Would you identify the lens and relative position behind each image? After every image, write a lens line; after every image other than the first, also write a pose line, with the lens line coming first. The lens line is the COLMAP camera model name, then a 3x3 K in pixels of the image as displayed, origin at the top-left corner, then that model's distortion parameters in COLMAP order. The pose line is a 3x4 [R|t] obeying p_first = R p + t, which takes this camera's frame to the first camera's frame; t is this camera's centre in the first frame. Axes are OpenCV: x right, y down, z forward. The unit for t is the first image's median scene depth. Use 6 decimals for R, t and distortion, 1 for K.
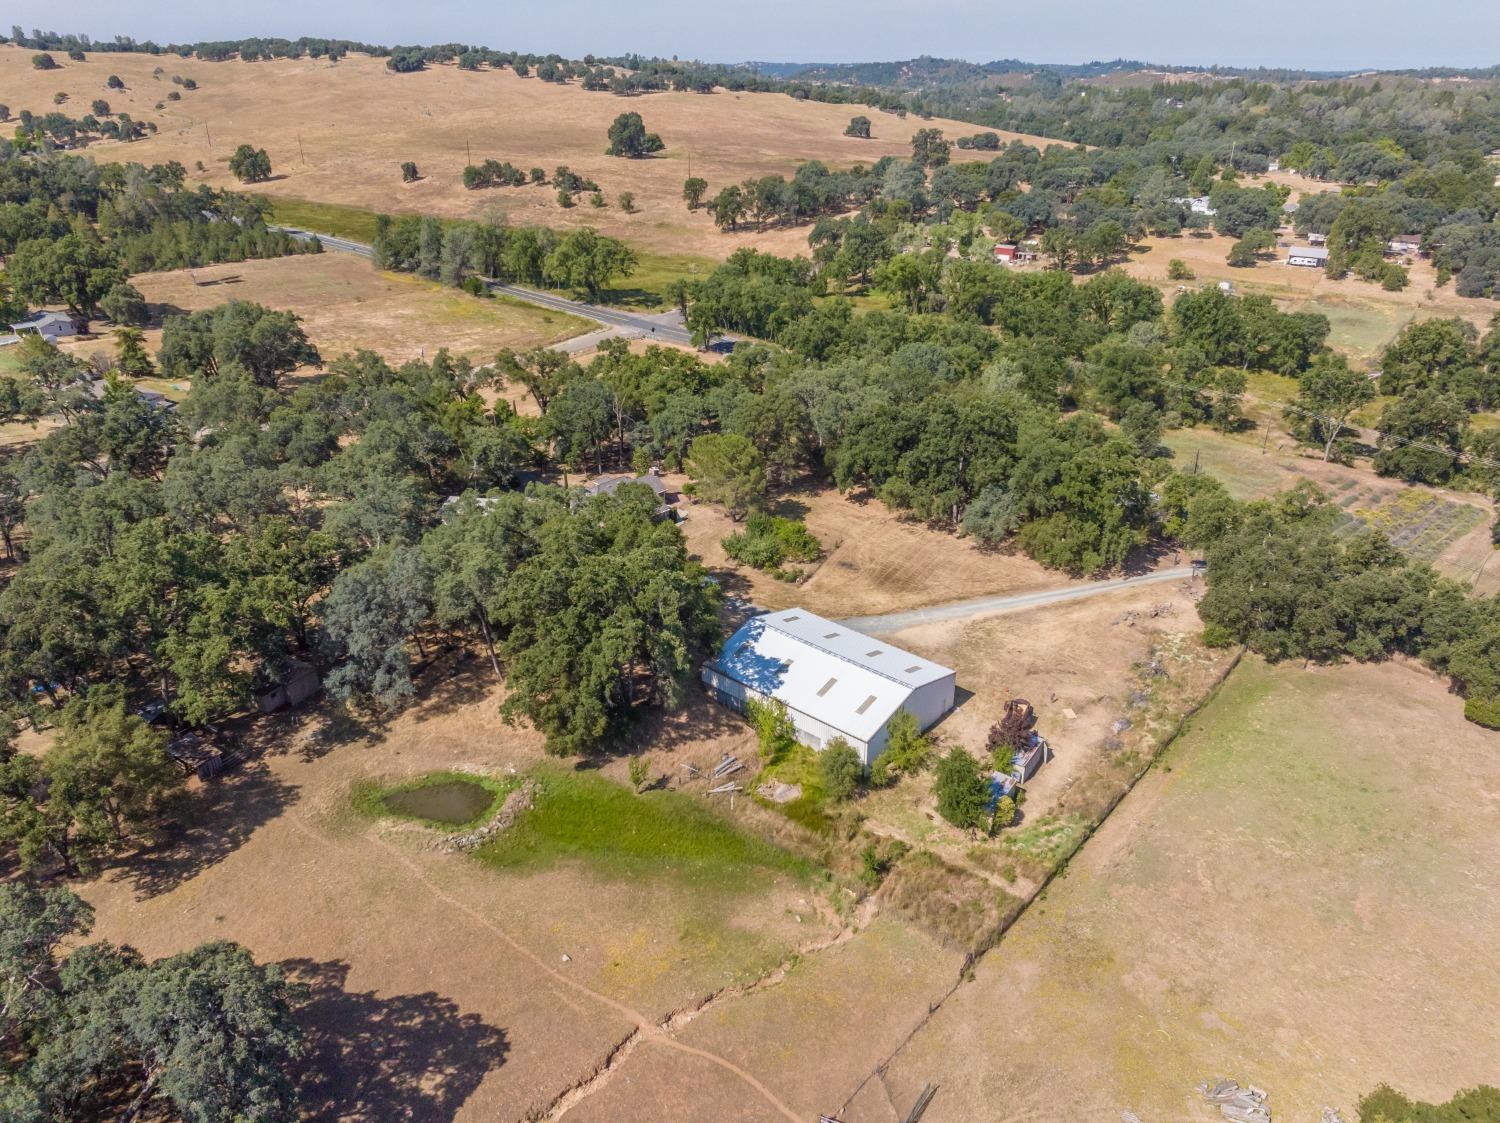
lens RADIAL K [[1076.1, 0, 750.0], [0, 1076.1, 561.5], [0, 0, 1]] dist [-0.018912, -0.001964]
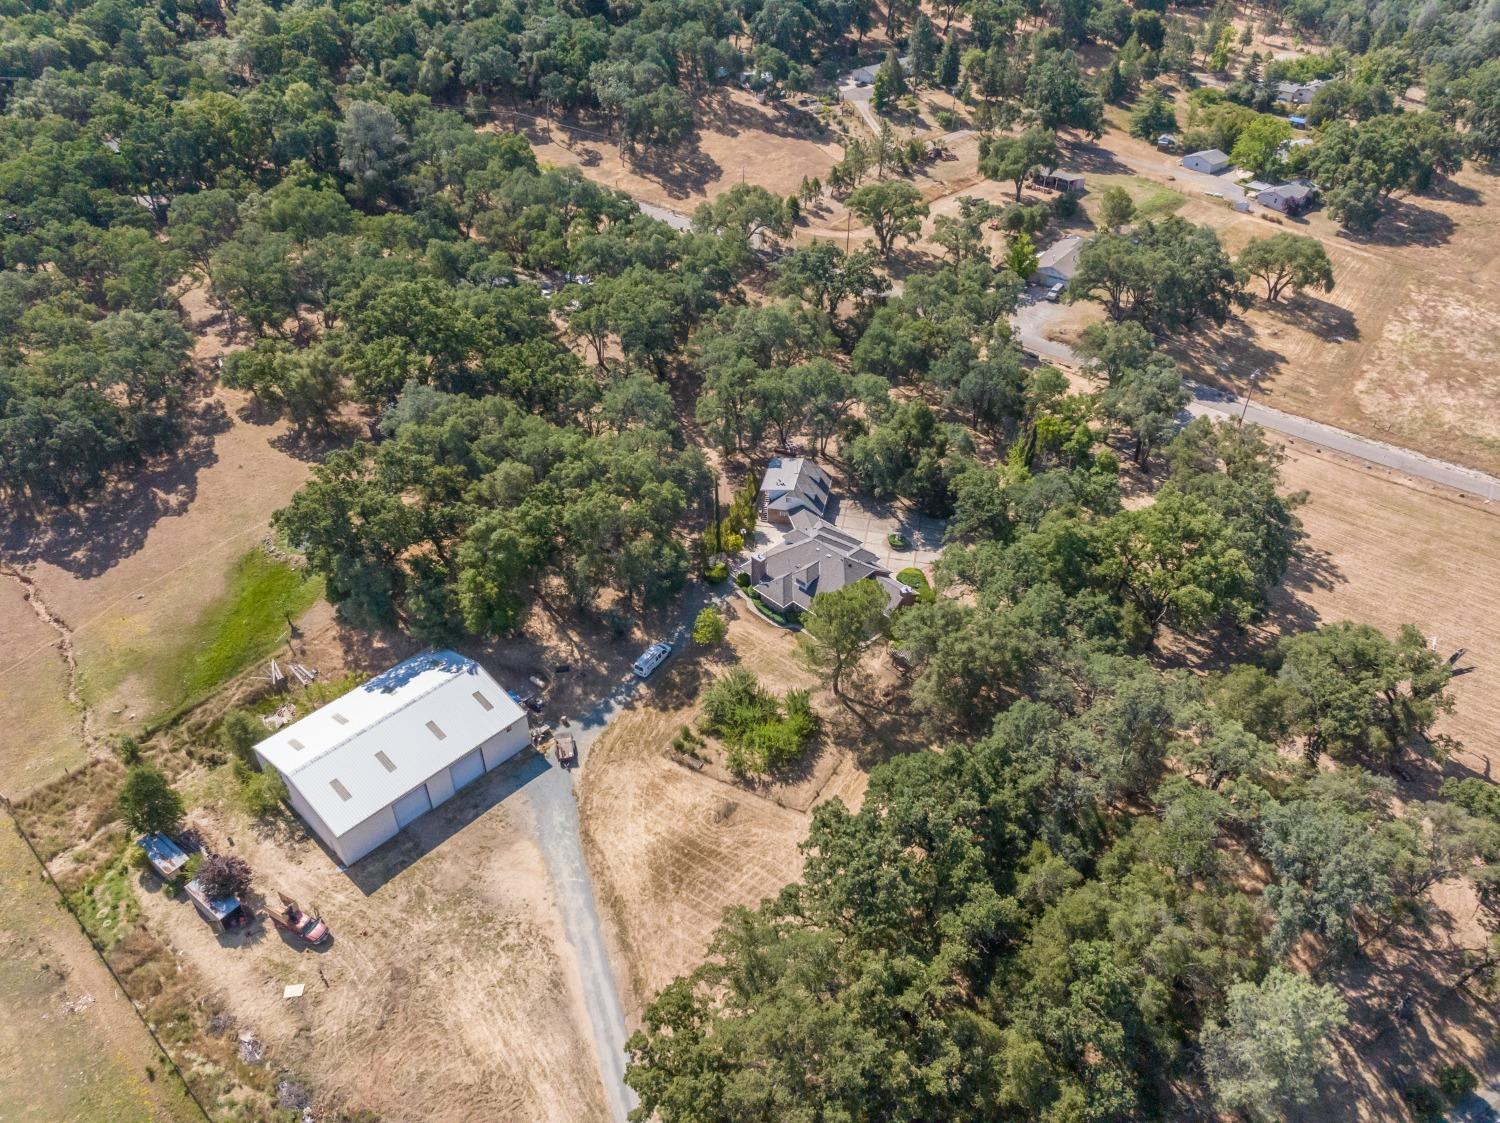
lens RADIAL K [[1076.1, 0, 750.0], [0, 1076.1, 561.5], [0, 0, 1]] dist [-0.018912, -0.001964]
pose [[-0.058706, 0.602218, -0.796170, 0.739477], [-0.418917, 0.709063, 0.567220, -0.698967], [0.906125, 0.366828, 0.210653, 1.052249]]
